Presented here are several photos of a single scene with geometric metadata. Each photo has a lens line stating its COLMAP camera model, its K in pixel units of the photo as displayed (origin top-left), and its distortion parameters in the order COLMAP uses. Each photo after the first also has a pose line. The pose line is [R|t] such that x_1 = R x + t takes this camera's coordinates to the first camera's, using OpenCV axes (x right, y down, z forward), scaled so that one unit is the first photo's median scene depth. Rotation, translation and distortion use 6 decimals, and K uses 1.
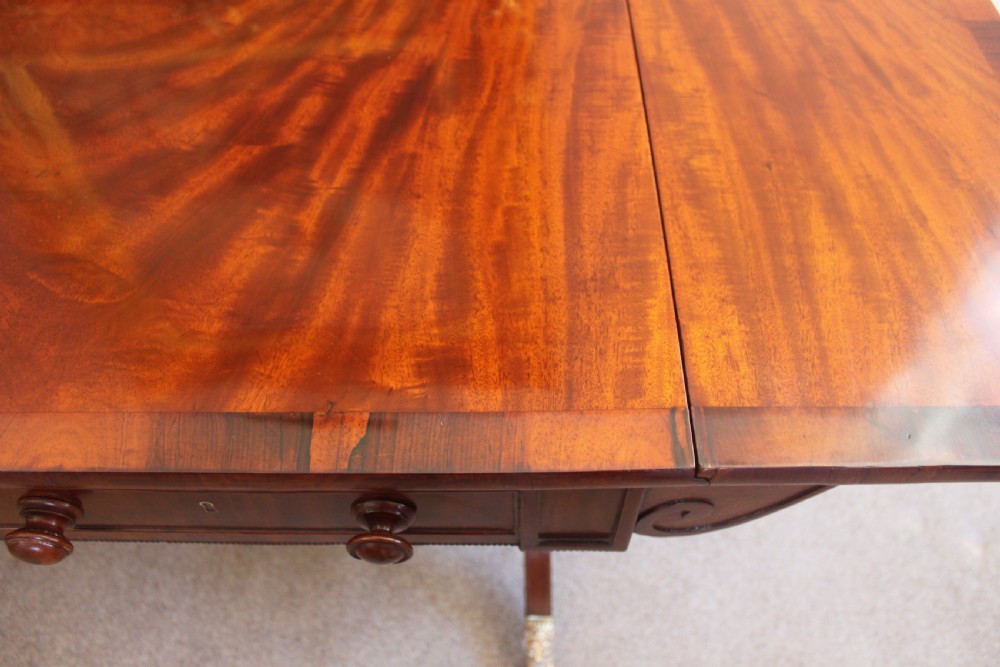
lens RADIAL K [[815.2, 0, 501.6], [0, 815.2, 336.0], [0, 0, 1]] dist [-0.161683, 0.114349]
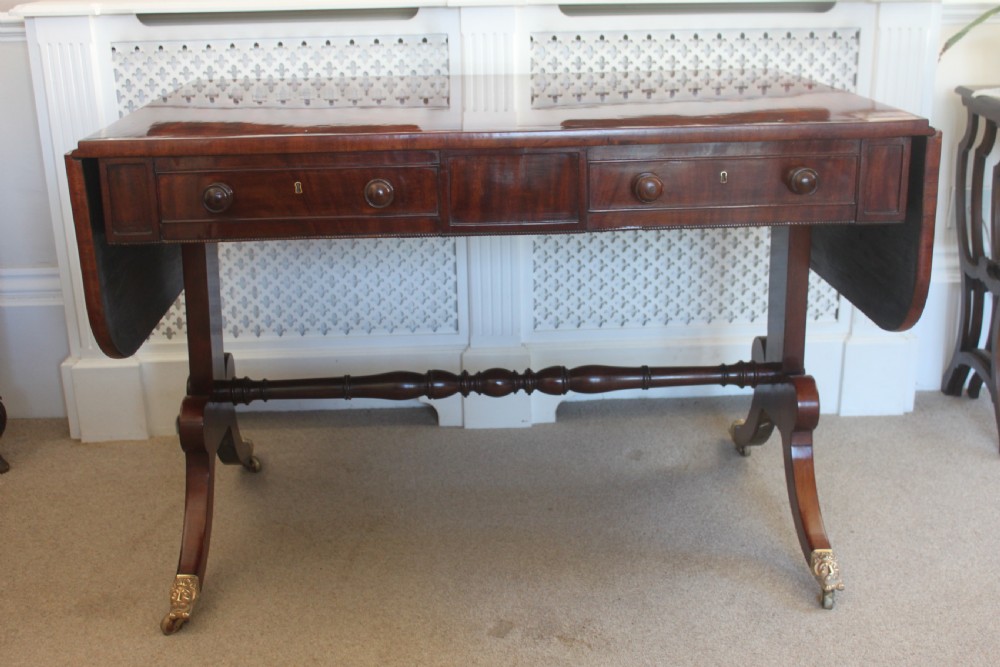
lens RADIAL K [[1155.1, 0, 500.0], [0, 1155.1, 333.5], [0, 0, 1]] dist [-0.097329, 0.072651]
pose [[0.998735, -0.026808, 0.042552, -0.497554], [0.046977, 0.799398, -0.598963, 1.080408], [-0.017959, 0.600204, 0.799646, -0.573588]]
